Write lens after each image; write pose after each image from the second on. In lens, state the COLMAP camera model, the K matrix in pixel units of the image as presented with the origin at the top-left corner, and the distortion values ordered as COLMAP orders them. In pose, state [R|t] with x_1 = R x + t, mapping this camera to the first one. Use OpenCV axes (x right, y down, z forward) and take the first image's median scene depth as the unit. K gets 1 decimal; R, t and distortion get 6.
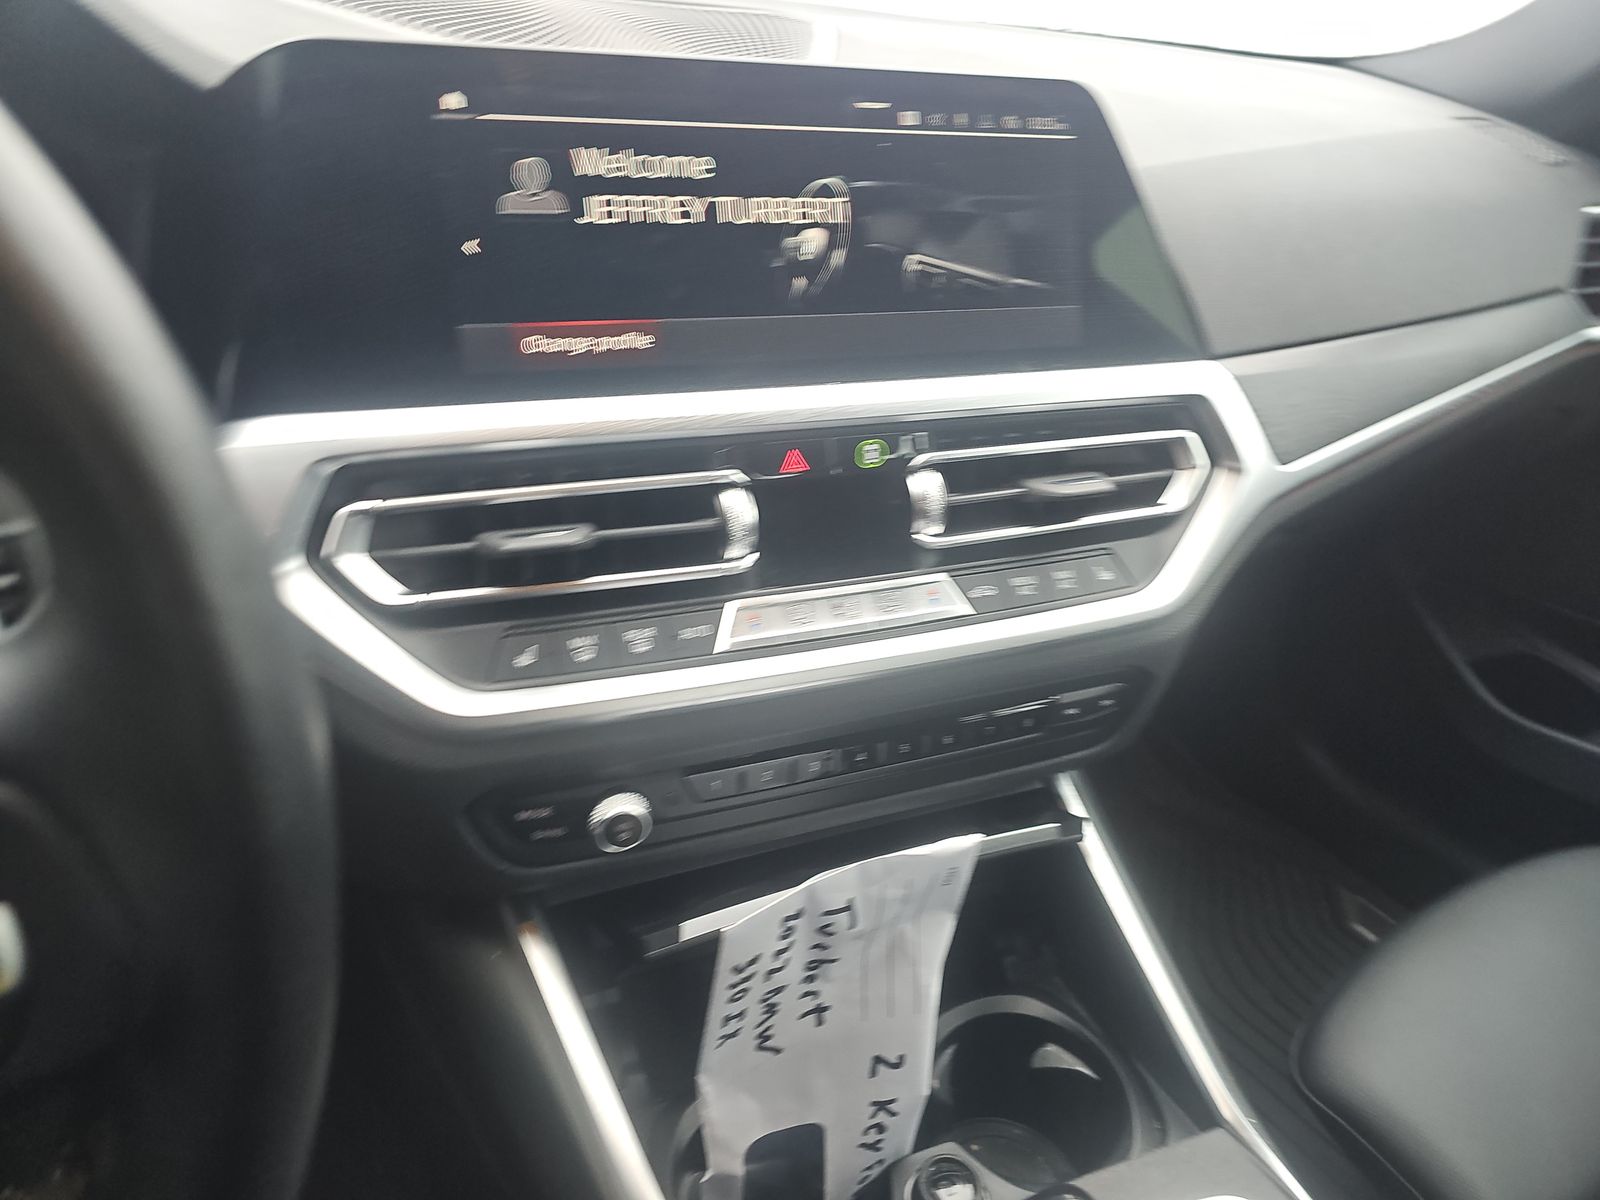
lens RADIAL K [[1115.3, 0, 788.1], [0, 1115.3, 598.9], [0, 0, 1]] dist [0.057971, -0.039050]
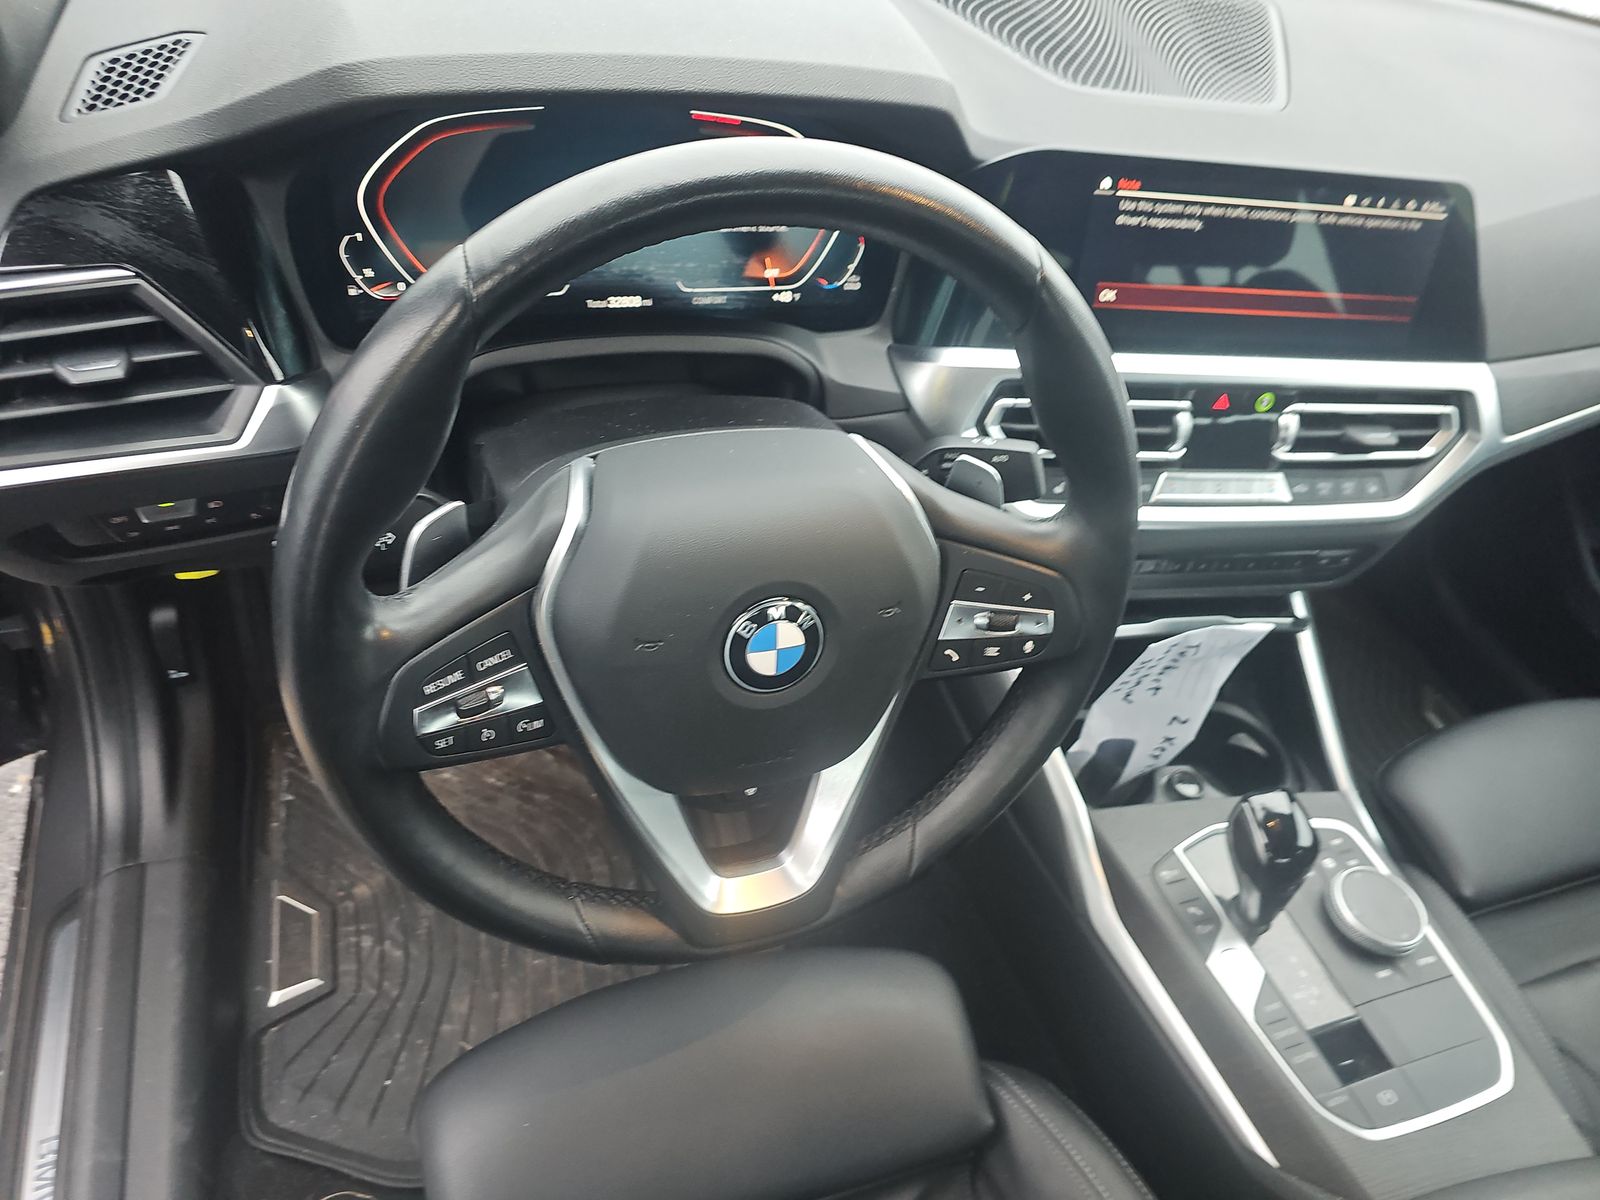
lens RADIAL K [[1115.3, 0, 739.4], [0, 1115.3, 611.4], [0, 0, 1]] dist [0.057971, -0.039050]
pose [[0.975297, 0.205678, -0.080573, -0.496713], [-0.174331, 0.940683, 0.291075, -0.186702], [0.135661, -0.269838, 0.953301, -0.845958]]
